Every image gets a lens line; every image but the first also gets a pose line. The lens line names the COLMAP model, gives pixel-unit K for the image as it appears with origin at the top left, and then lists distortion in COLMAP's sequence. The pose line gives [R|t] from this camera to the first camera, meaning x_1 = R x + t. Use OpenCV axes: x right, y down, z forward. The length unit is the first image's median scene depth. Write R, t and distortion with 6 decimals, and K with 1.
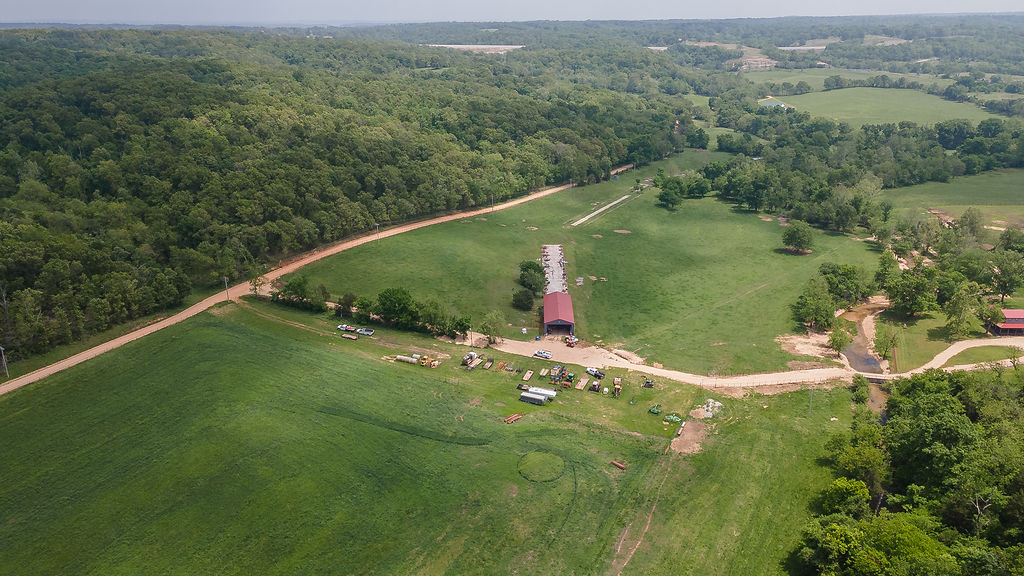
lens RADIAL K [[751.4, 0, 511.0], [0, 751.4, 286.2], [0, 0, 1]] dist [0.039773, 0.005491]
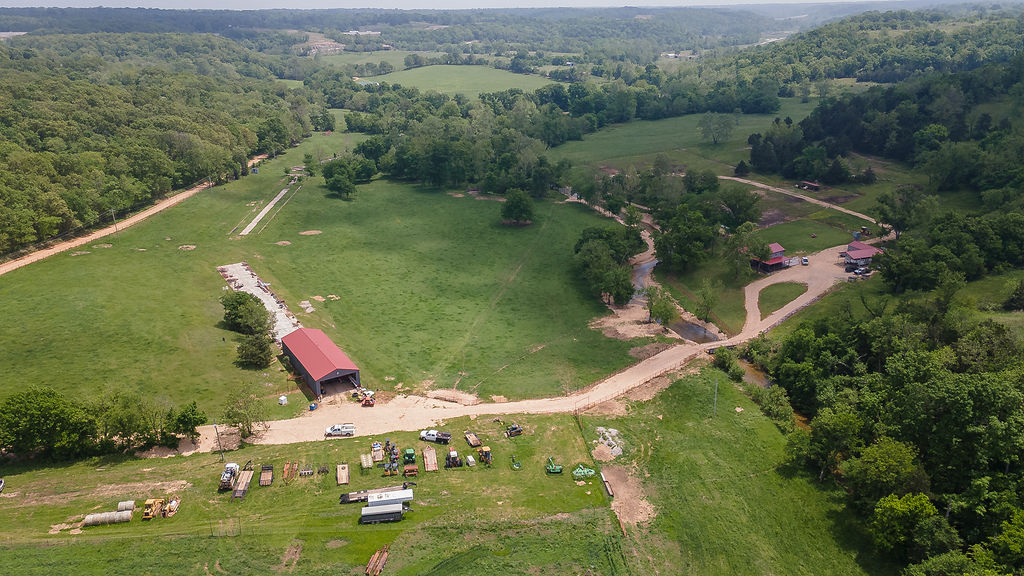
lens RADIAL K [[751.4, 0, 511.0], [0, 751.4, 286.2], [0, 0, 1]] dist [0.039773, 0.005491]
pose [[0.838140, -0.192420, 0.510387, -0.113726], [0.189841, 0.980114, 0.057761, -0.031852], [-0.511352, 0.048481, 0.858003, 0.302175]]
